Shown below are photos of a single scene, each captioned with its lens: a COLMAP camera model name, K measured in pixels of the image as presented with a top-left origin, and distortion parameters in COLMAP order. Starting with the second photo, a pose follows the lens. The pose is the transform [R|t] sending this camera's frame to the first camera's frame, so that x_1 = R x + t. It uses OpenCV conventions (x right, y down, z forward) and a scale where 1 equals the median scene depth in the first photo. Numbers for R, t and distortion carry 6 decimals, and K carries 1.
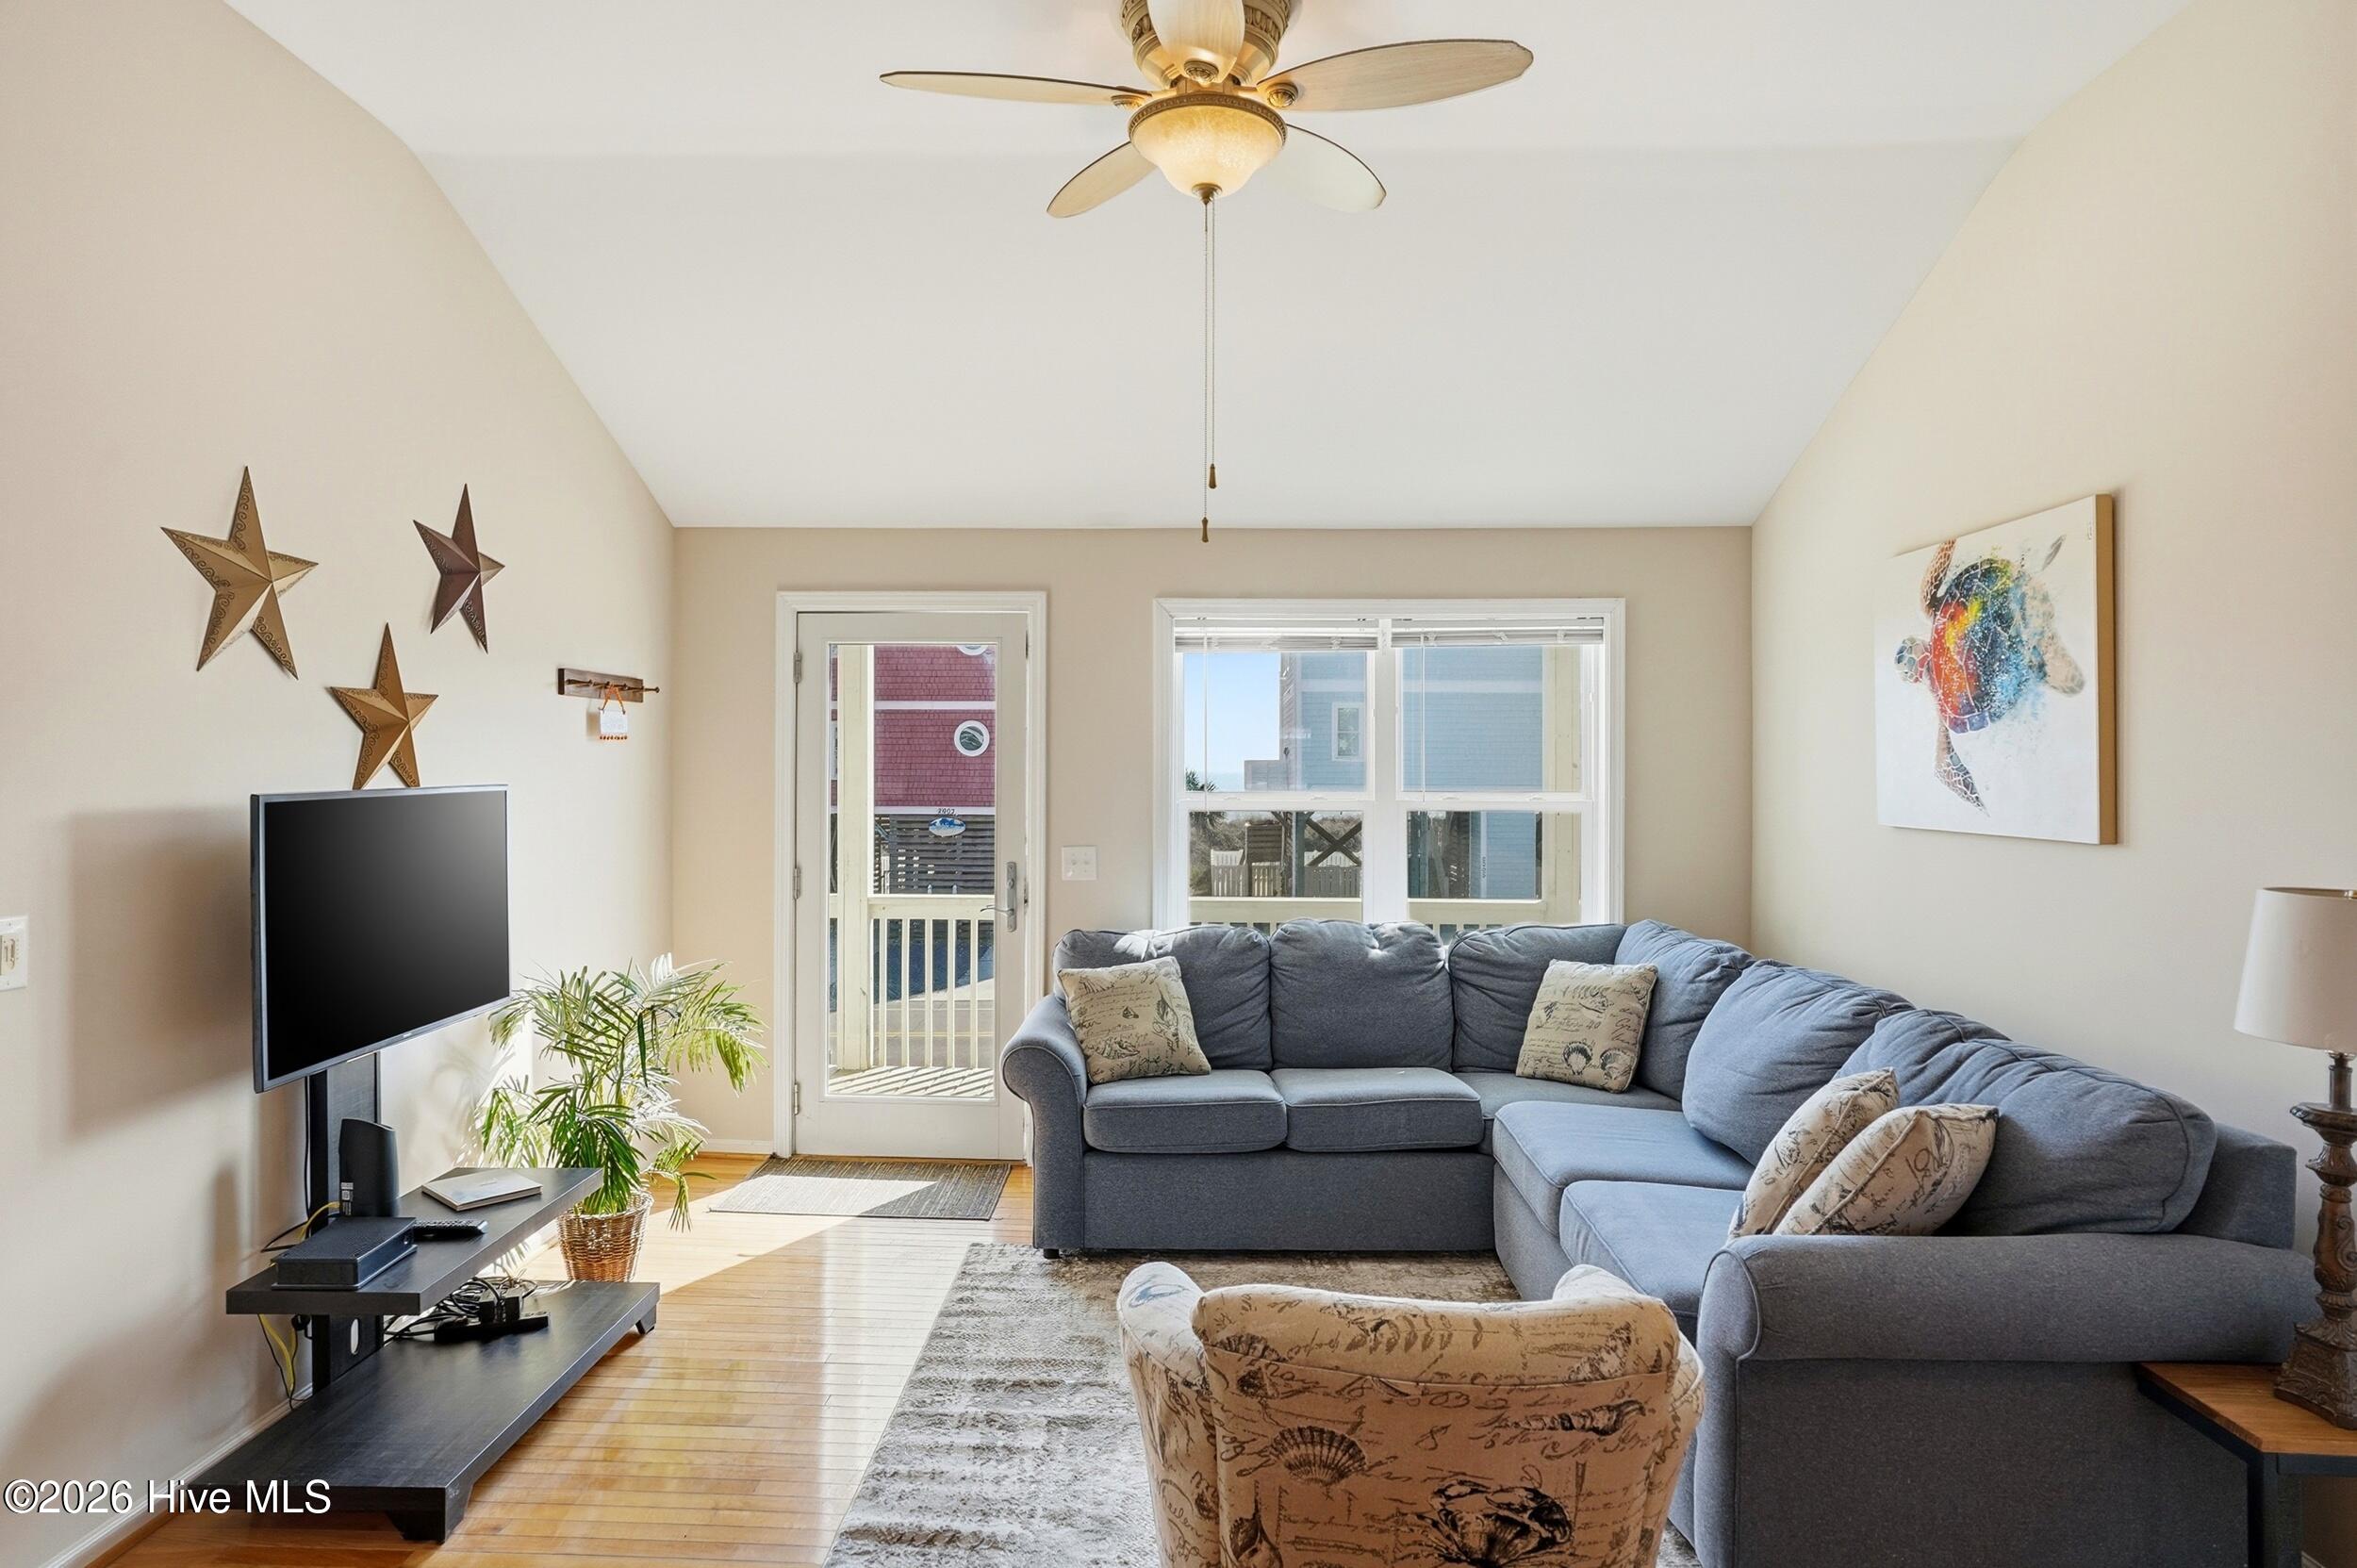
lens RADIAL K [[1352.1, 0, 1178.5], [0, 1352.1, 784.0], [0, 0, 1]] dist [-0.029534, 0.001851]
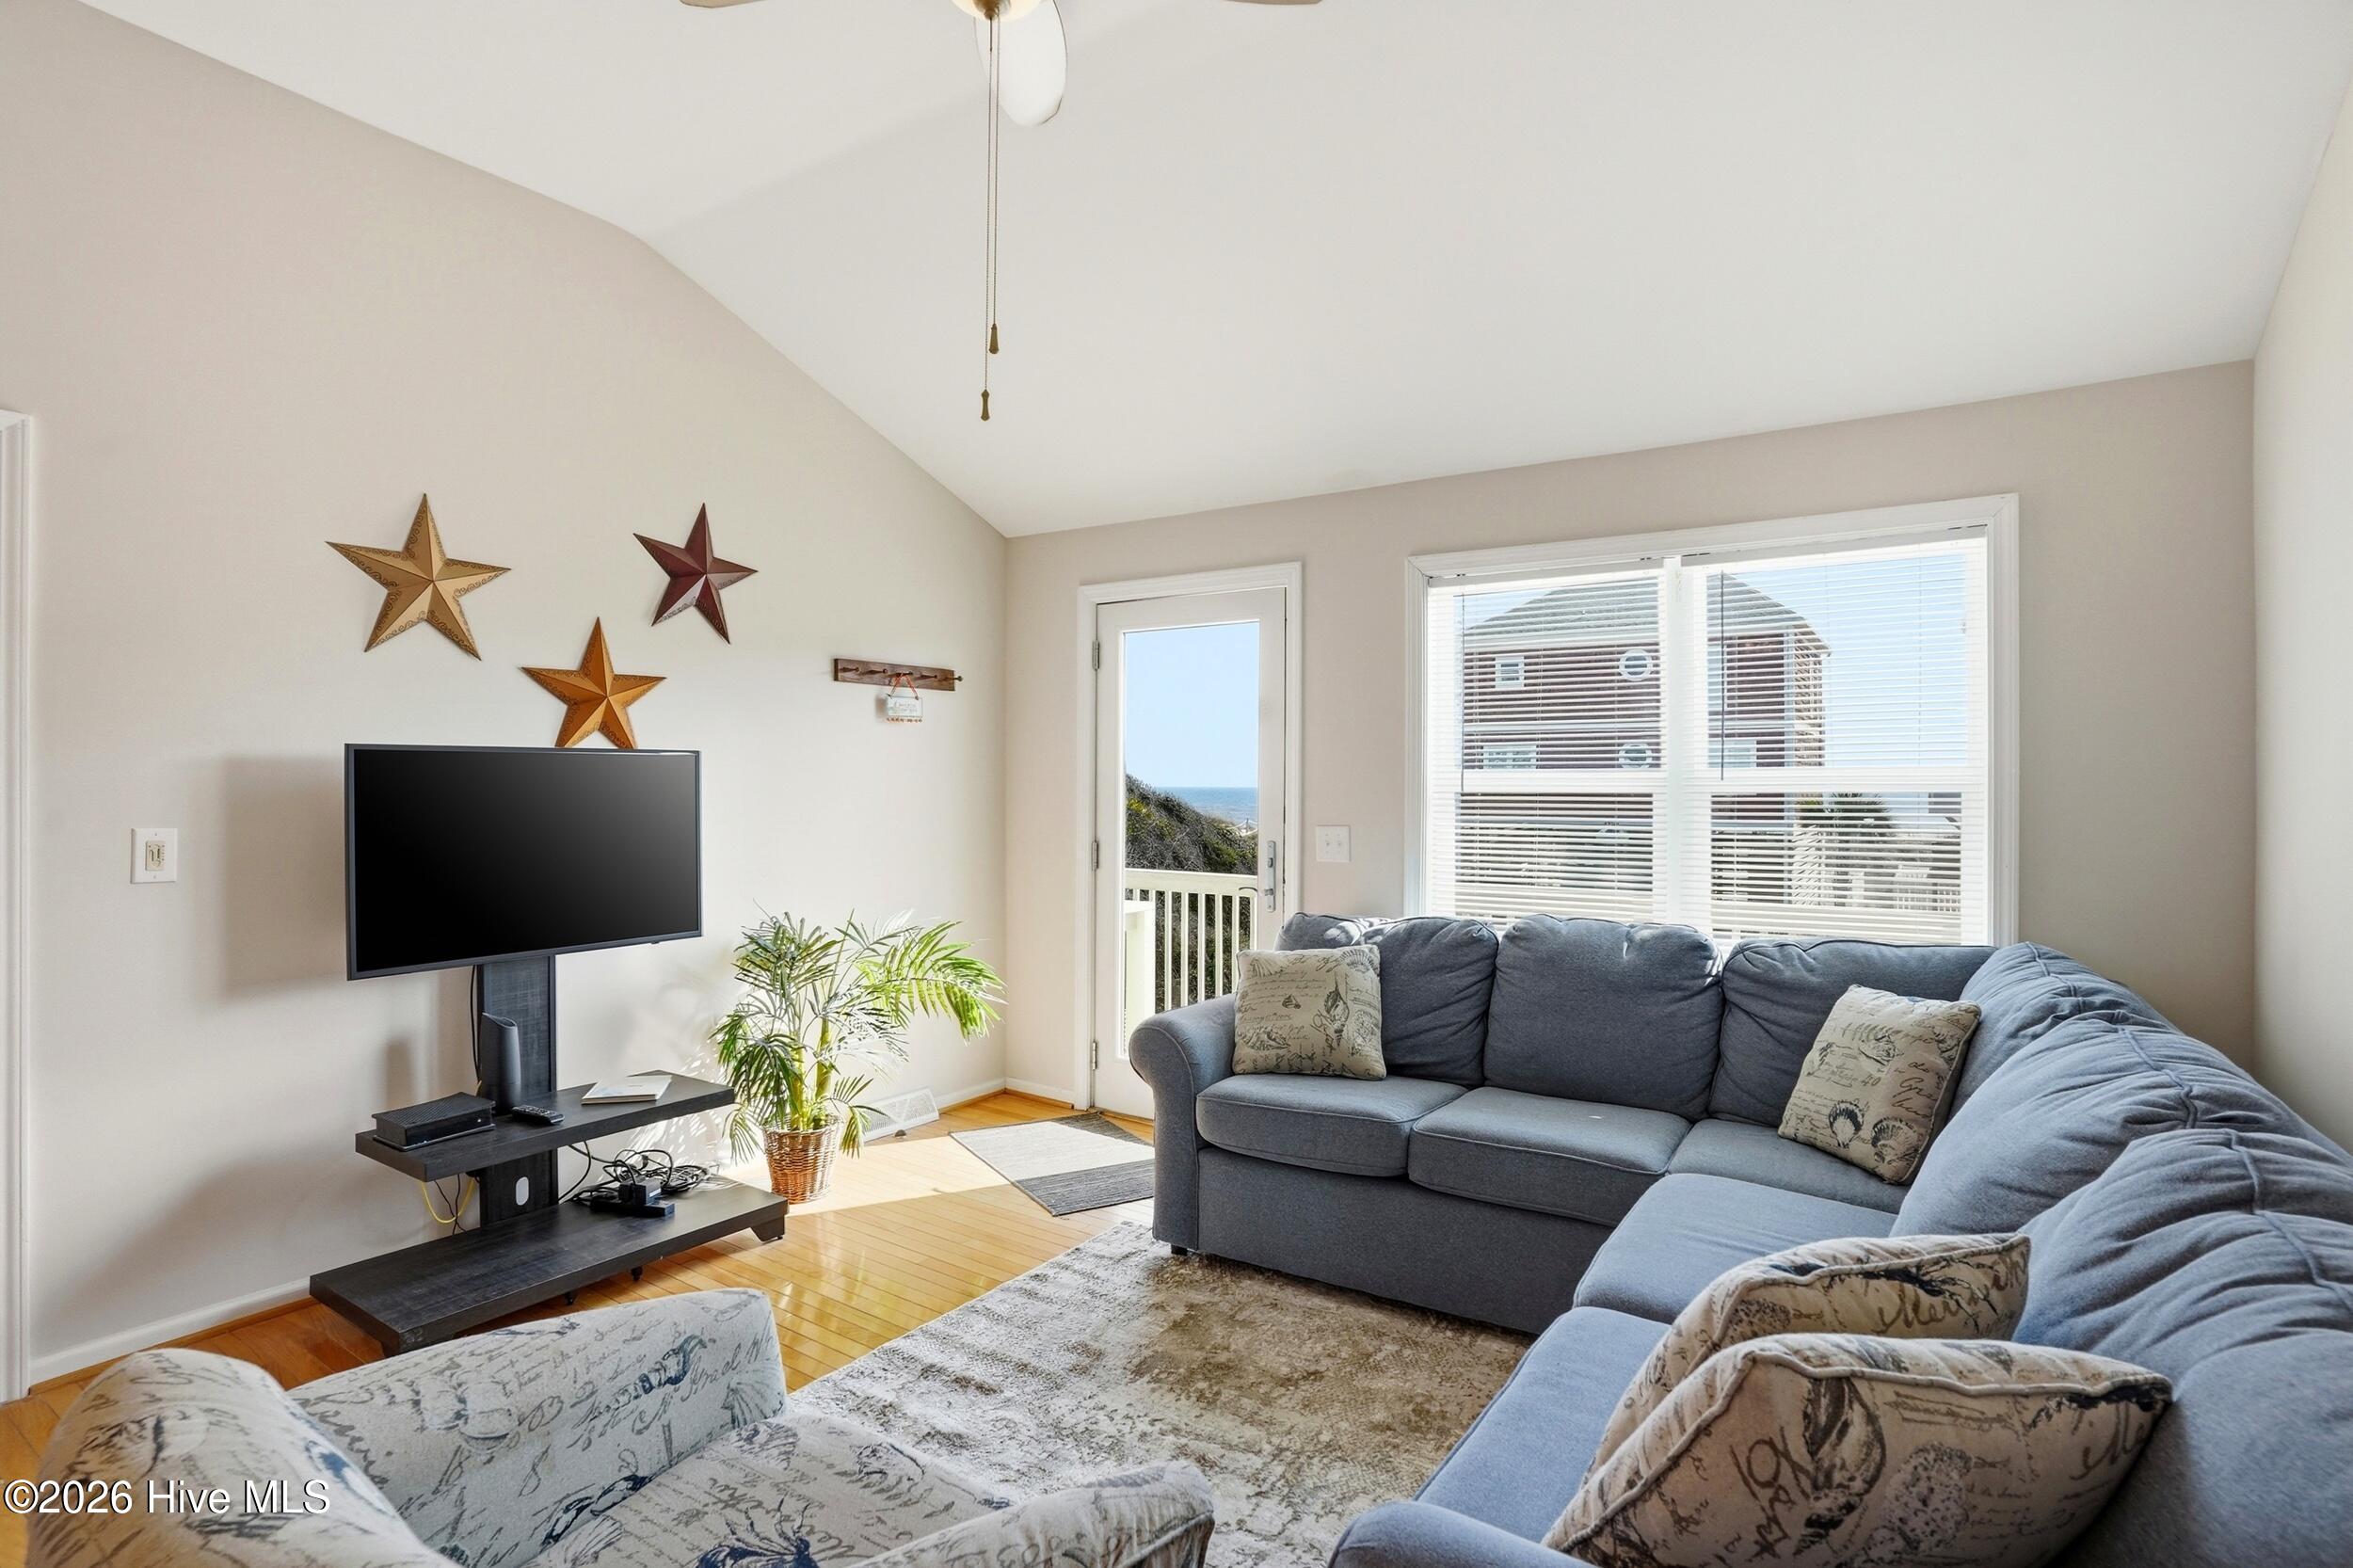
lens RADIAL K [[1158.7, 0, 1176.5], [0, 1158.7, 784.0], [0, 0, 1]] dist [-0.043651, 0.000253]
pose [[0.847114, -0.001493, -0.531409, 0.365164], [-0.005110, 0.999927, -0.010956, 0.036552], [0.531387, 0.011996, 0.847044, 0.346518]]
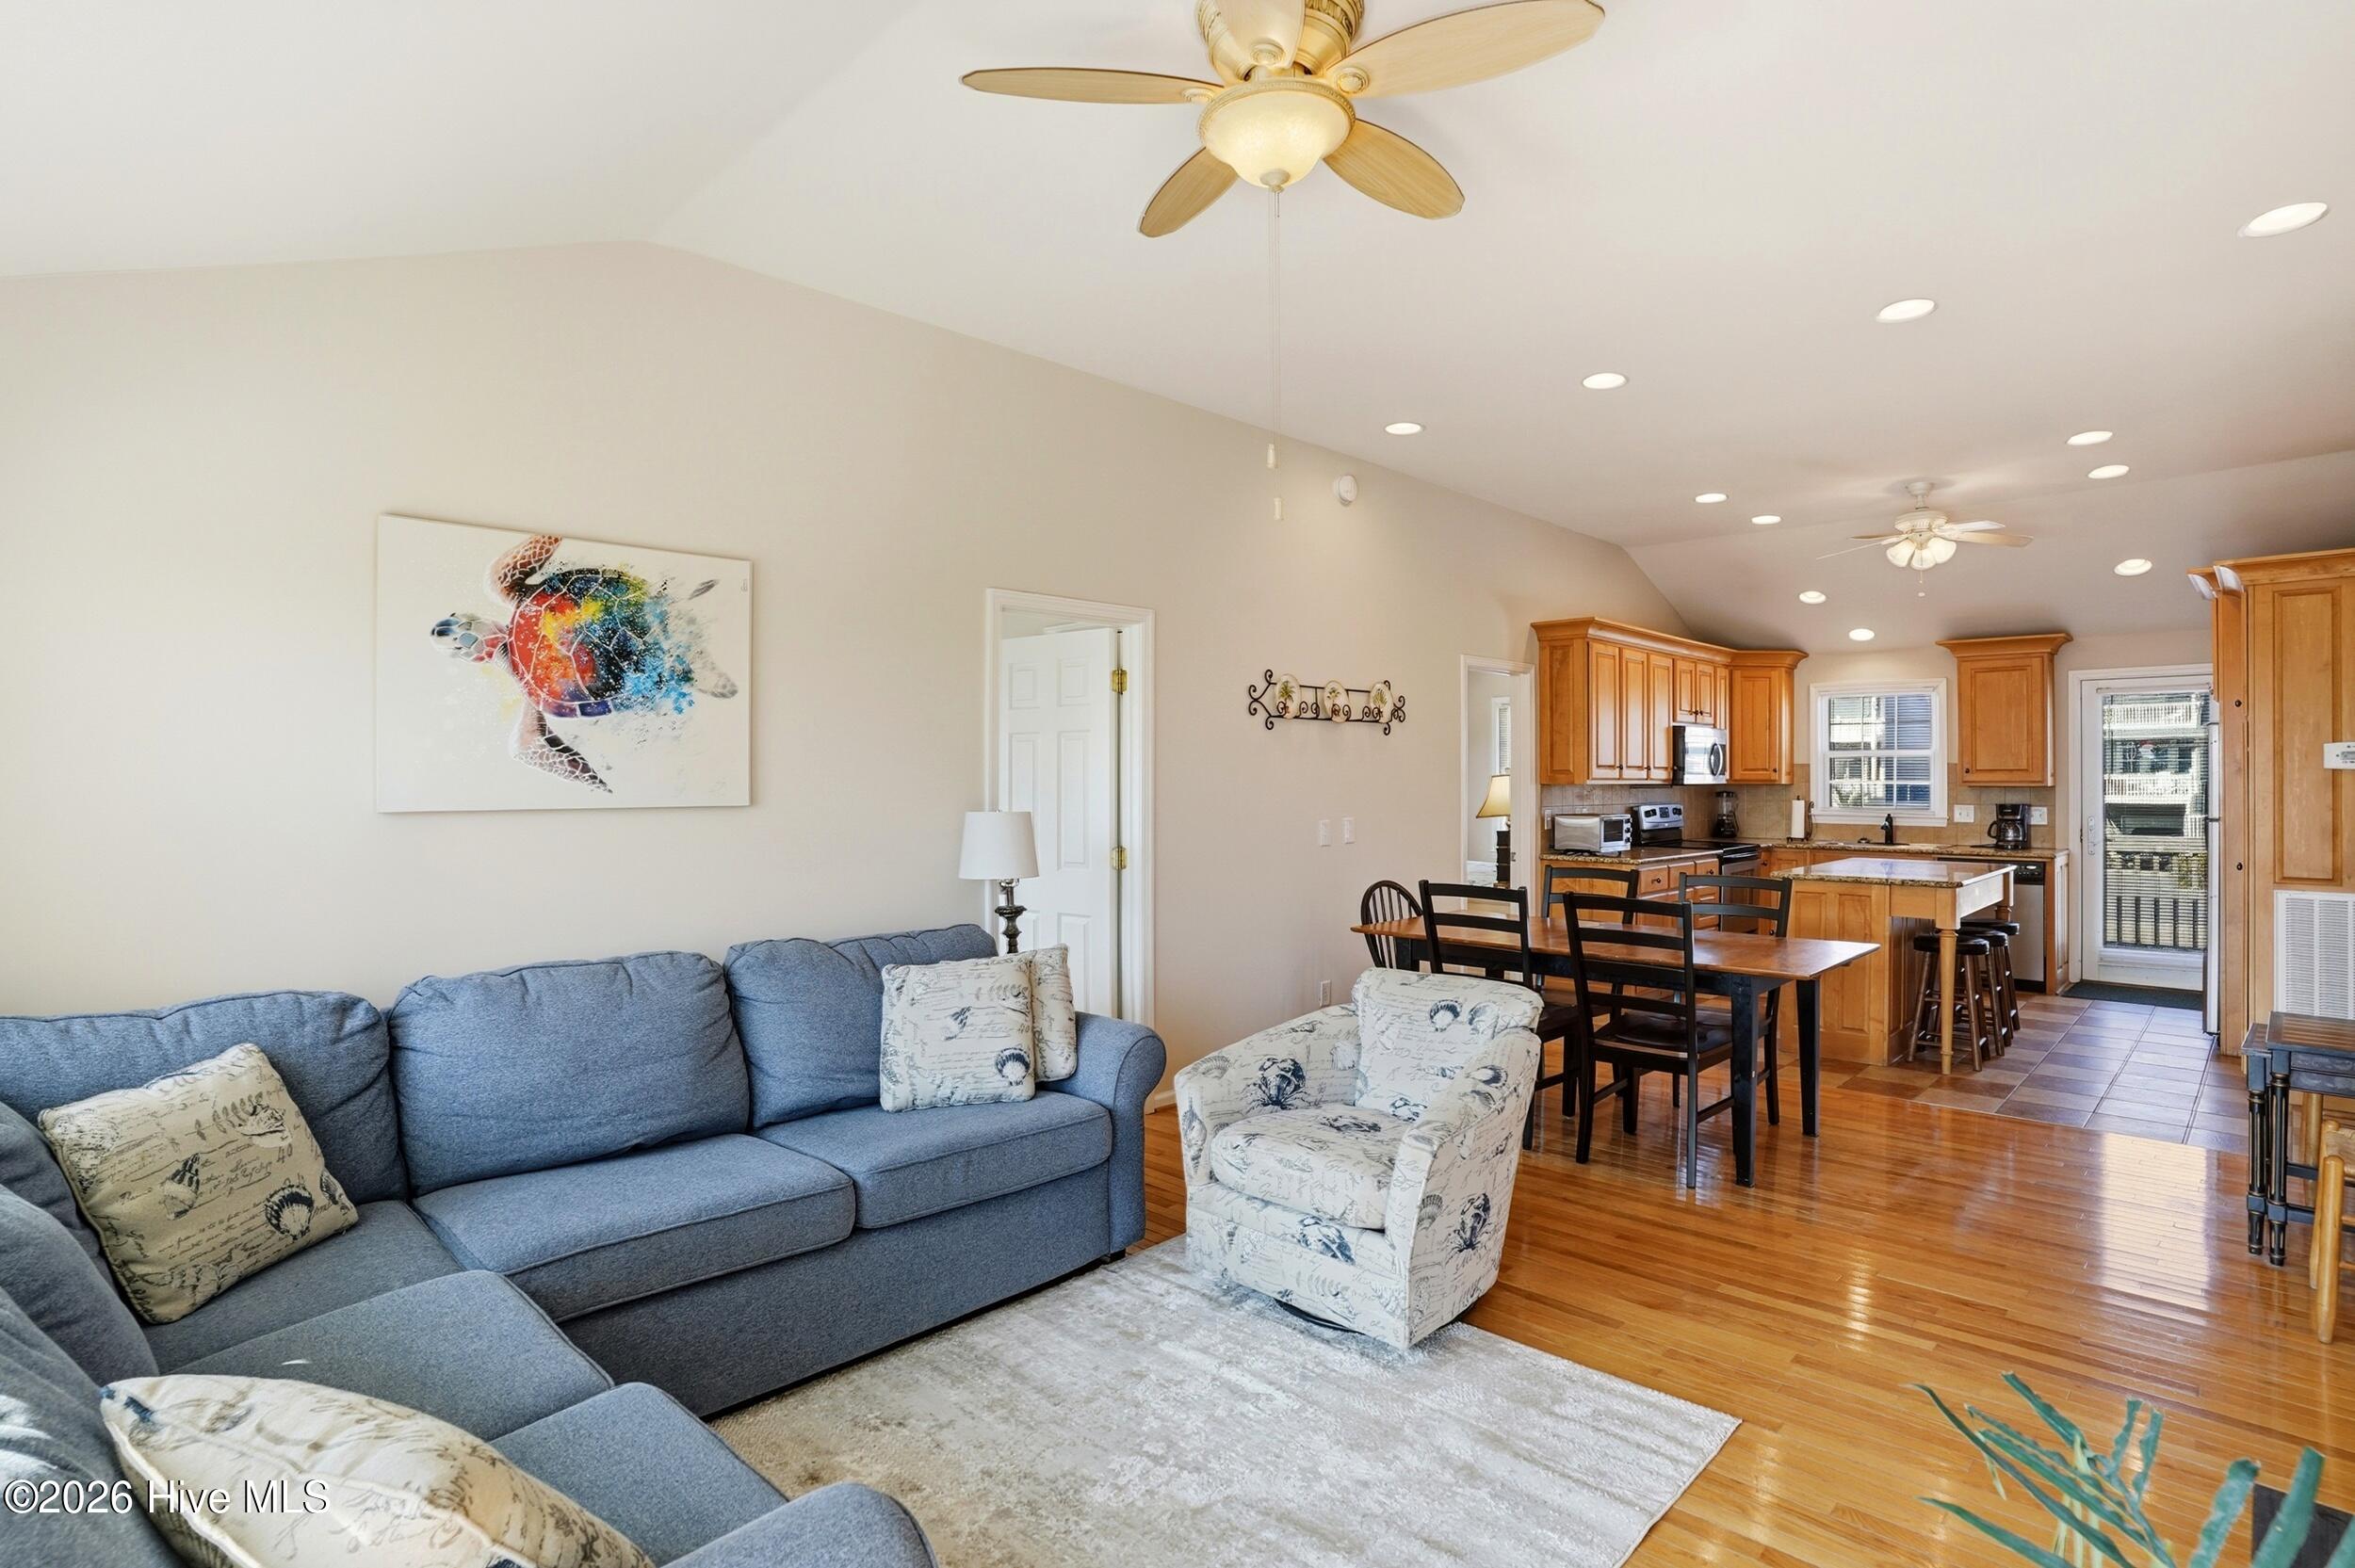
lens RADIAL K [[1206.3, 0, 1177.5], [0, 1206.3, 784.0], [0, 0, 1]] dist [-0.000076, 0.000320]
pose [[-0.728295, -0.006139, 0.685236, -0.425743], [0.006885, 0.999844, 0.016275, 0.003502], [-0.685229, 0.016571, -0.728139, 1.291635]]
